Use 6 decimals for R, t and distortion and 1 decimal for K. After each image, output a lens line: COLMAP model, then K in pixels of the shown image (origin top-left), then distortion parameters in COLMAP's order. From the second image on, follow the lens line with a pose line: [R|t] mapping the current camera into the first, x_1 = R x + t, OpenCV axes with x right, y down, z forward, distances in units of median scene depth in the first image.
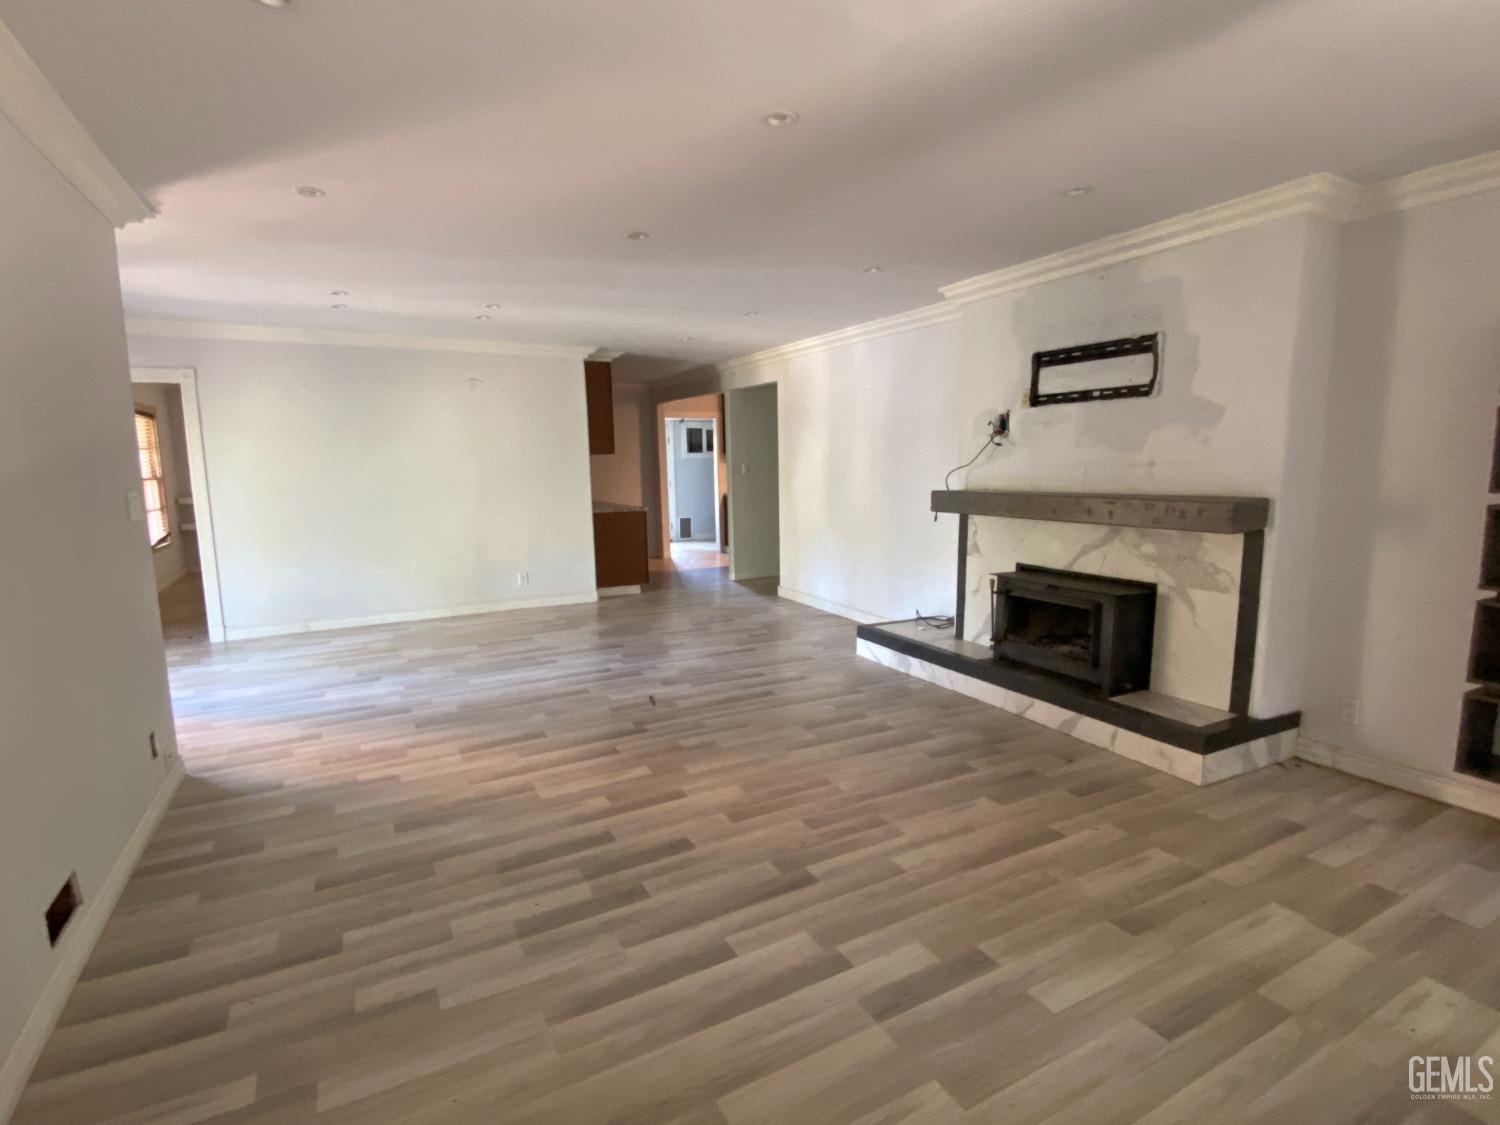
lens RADIAL K [[723.6, 0, 753.6], [0, 723.6, 565.4], [0, 0, 1]] dist [0.050436, -0.064037]
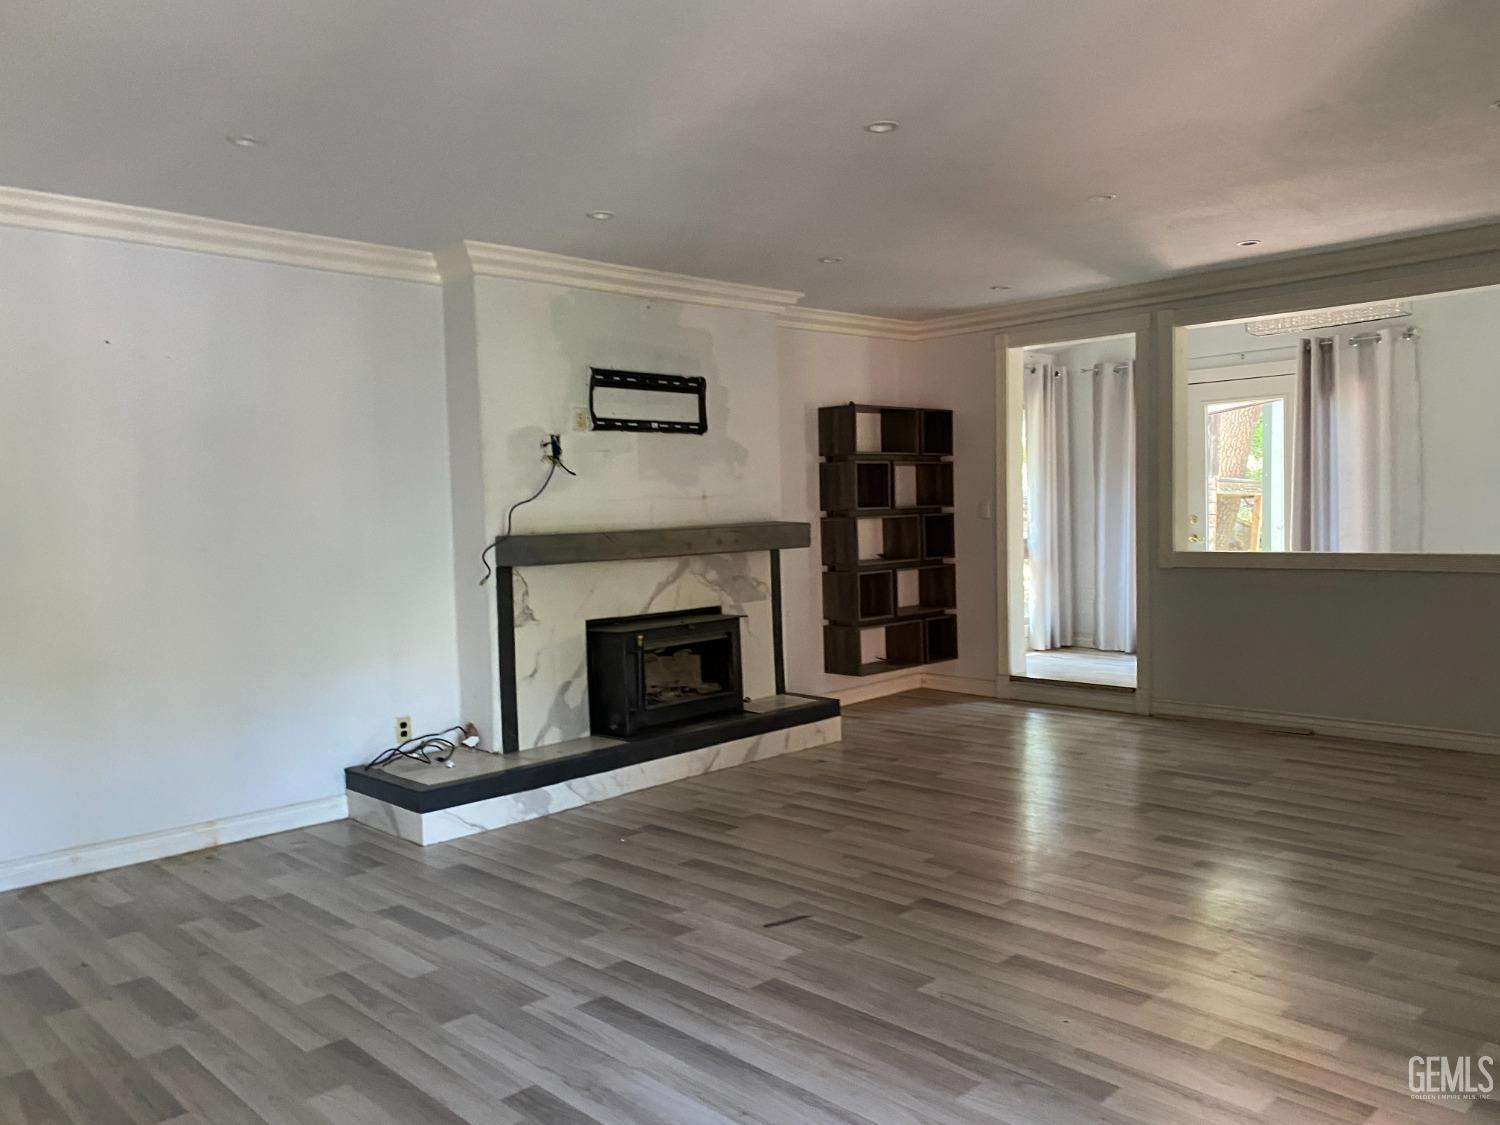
lens RADIAL K [[1138.5, 0, 749.5], [0, 1138.5, 565.3], [0, 0, 1]] dist [0.090018, -0.108016]
pose [[-0.275260, -0.038945, 0.960581, -1.078239], [0.161145, 0.983173, 0.086038, -0.171983], [-0.947768, 0.178475, -0.264352, 1.388546]]
